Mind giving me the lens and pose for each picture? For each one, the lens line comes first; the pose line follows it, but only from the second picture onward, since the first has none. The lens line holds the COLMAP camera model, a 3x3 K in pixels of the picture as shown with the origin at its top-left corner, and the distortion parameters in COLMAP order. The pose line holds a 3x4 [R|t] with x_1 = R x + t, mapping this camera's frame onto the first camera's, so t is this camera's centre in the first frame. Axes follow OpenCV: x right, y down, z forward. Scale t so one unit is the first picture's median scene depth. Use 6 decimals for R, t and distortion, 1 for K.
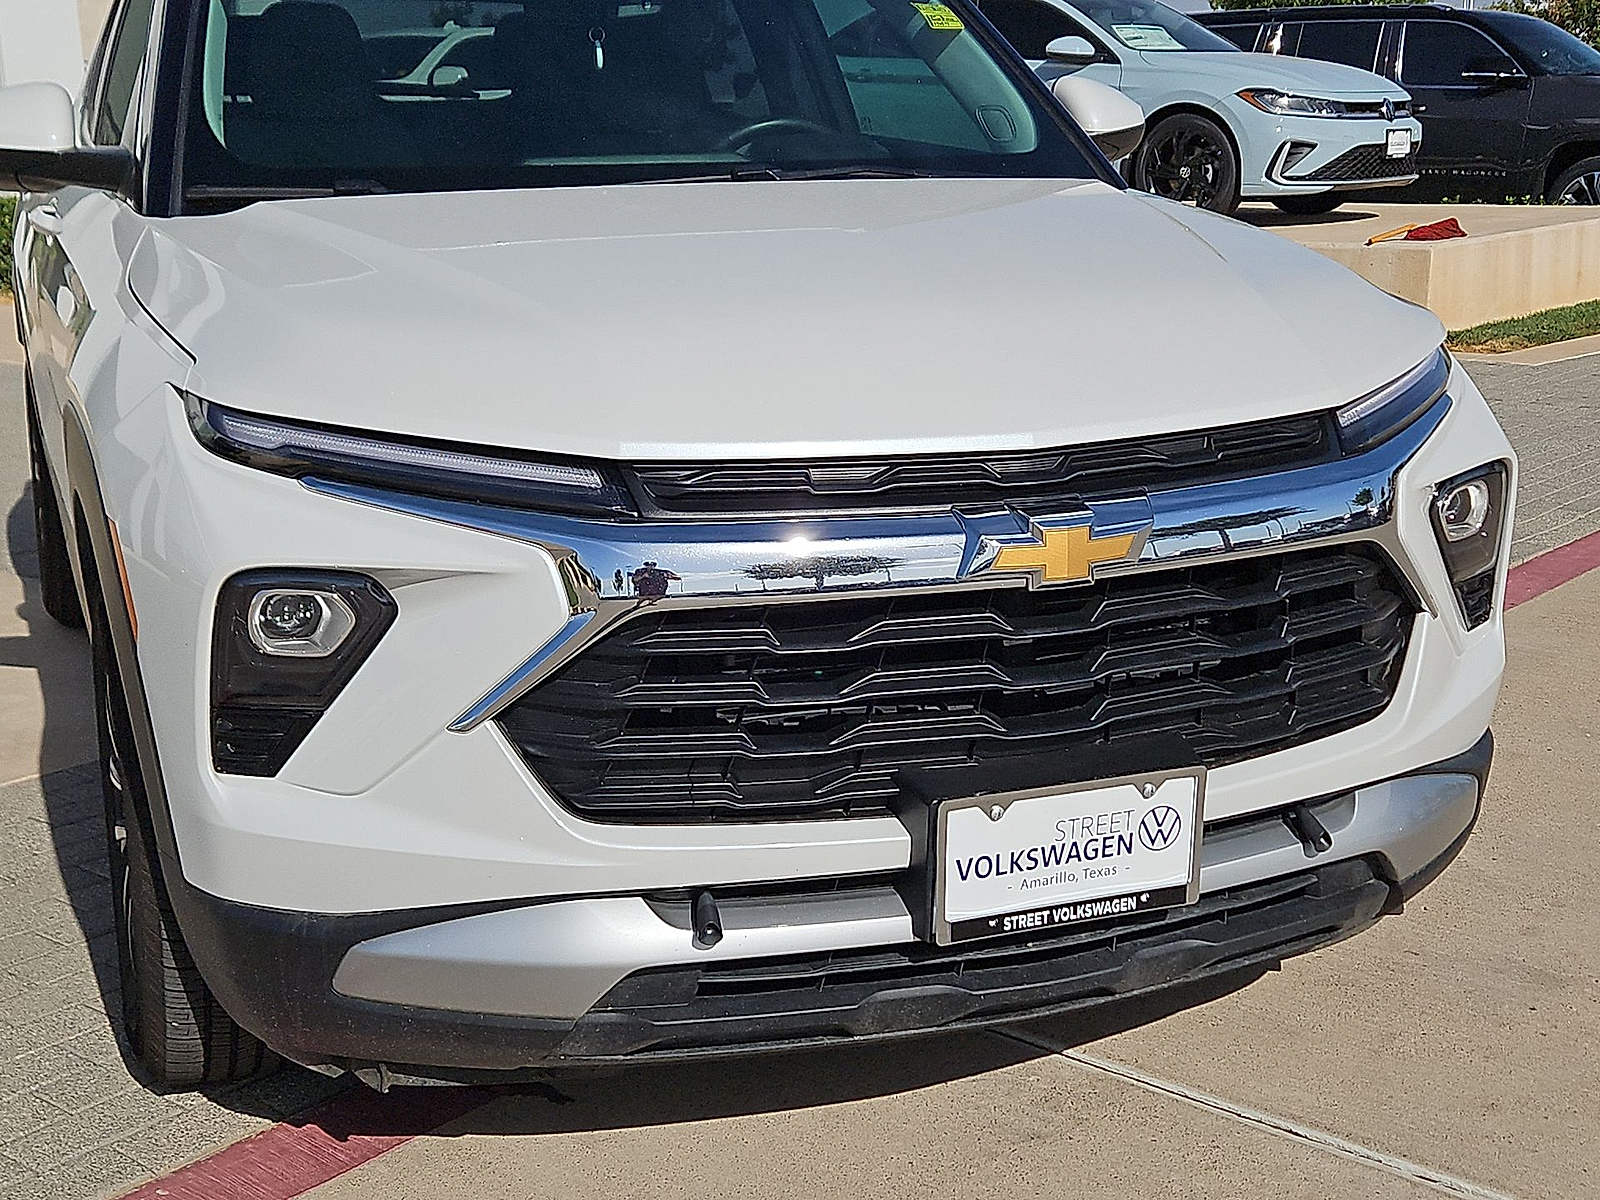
lens RADIAL K [[2114.7, 0, 804.6], [0, 2114.7, 636.7], [0, 0, 1]] dist [0.118022, -0.071255]
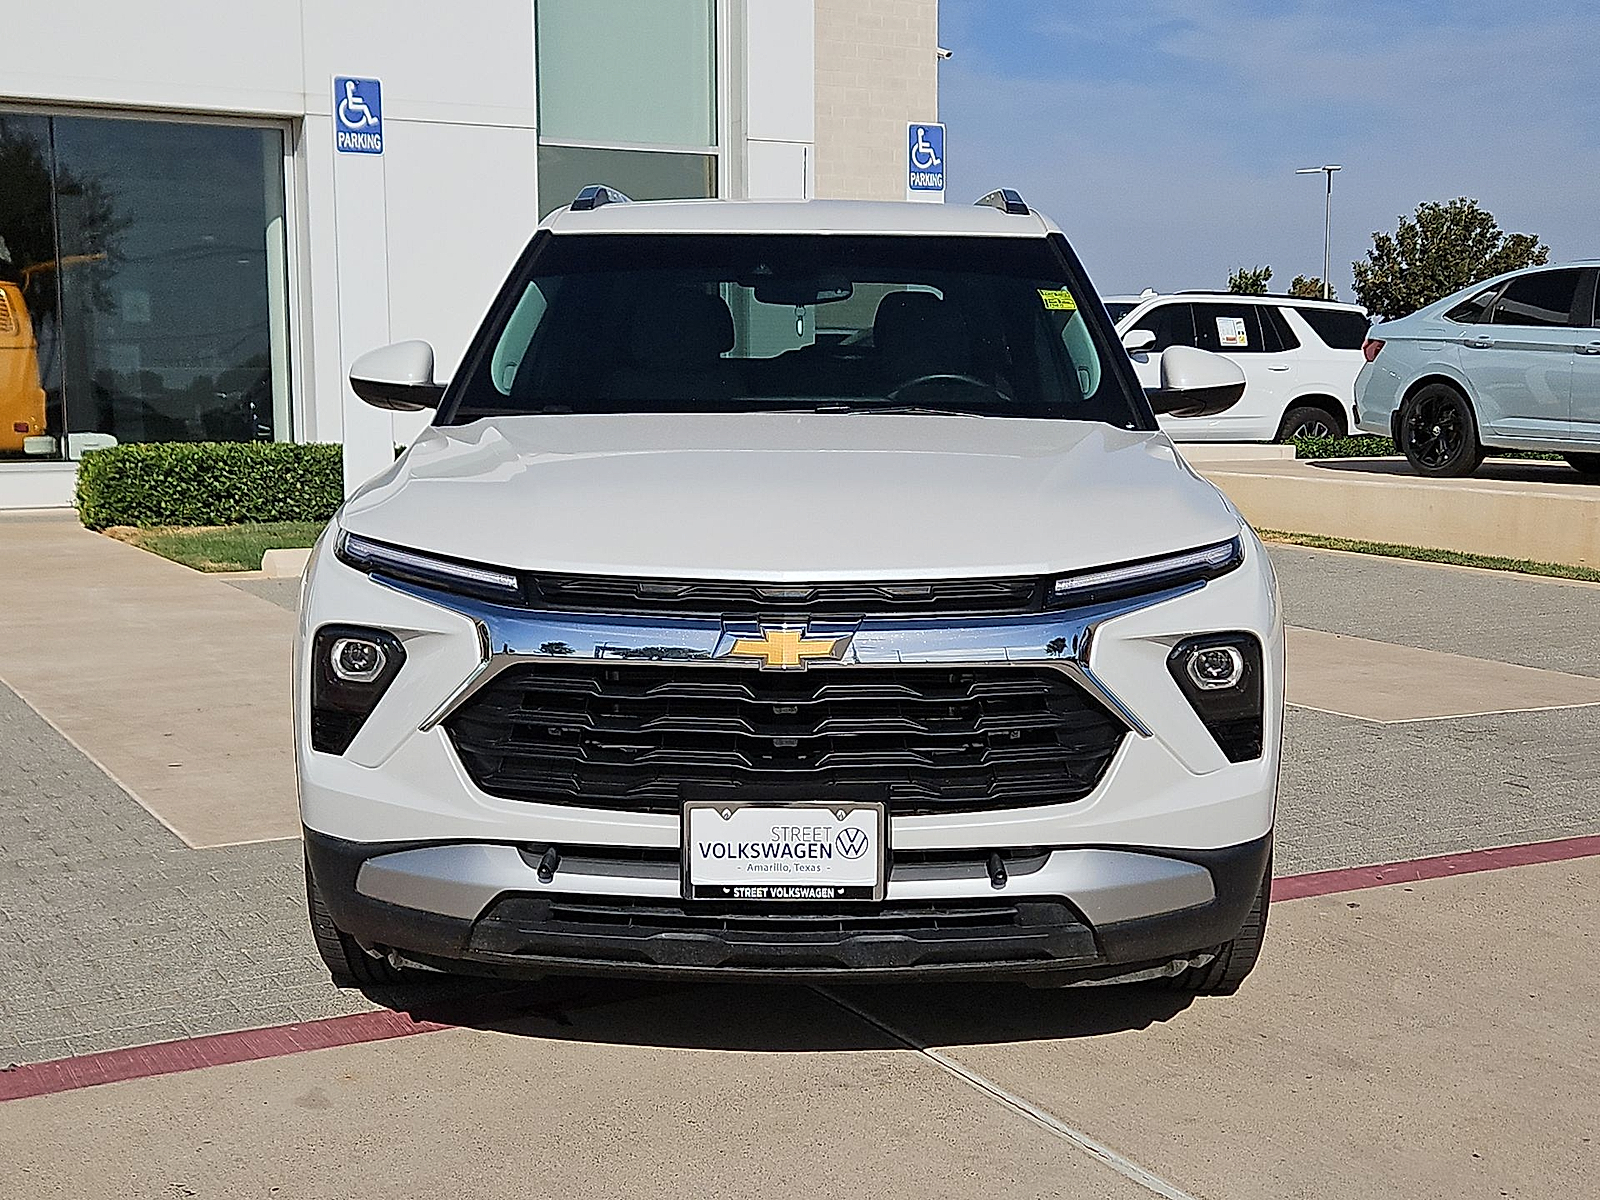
lens RADIAL K [[2114.7, 0, 804.6], [0, 2114.7, 636.7], [0, 0, 1]] dist [0.118022, -0.071255]
pose [[0.929260, 0.067890, -0.363136, 0.670486], [-0.109611, 0.989374, -0.095524, 0.093599], [0.352792, 0.128570, 0.926827, -0.397811]]
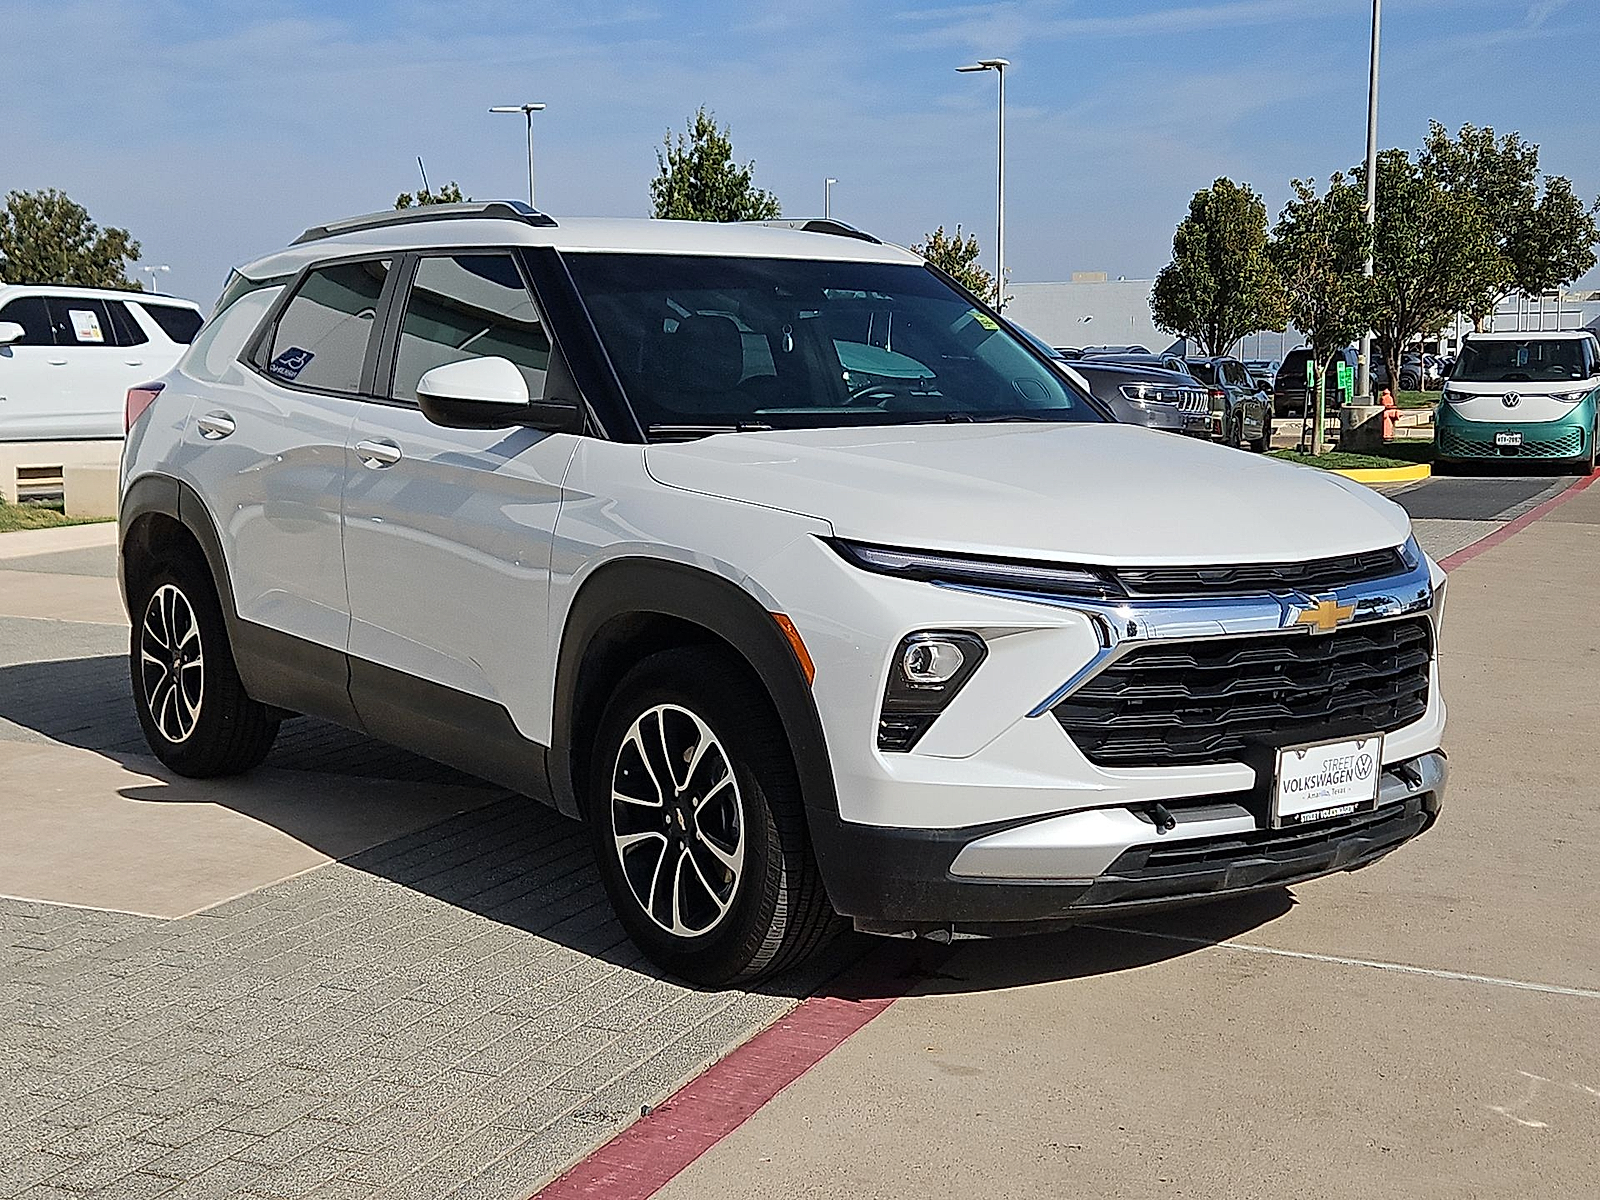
lens RADIAL K [[2114.7, 0, 804.6], [0, 2114.7, 636.7], [0, 0, 1]] dist [0.118022, -0.071255]
pose [[0.959080, -0.015690, 0.282701, -0.829843], [0.049345, 0.992446, -0.112325, 0.164357], [-0.278803, 0.121678, 0.952609, -0.647754]]
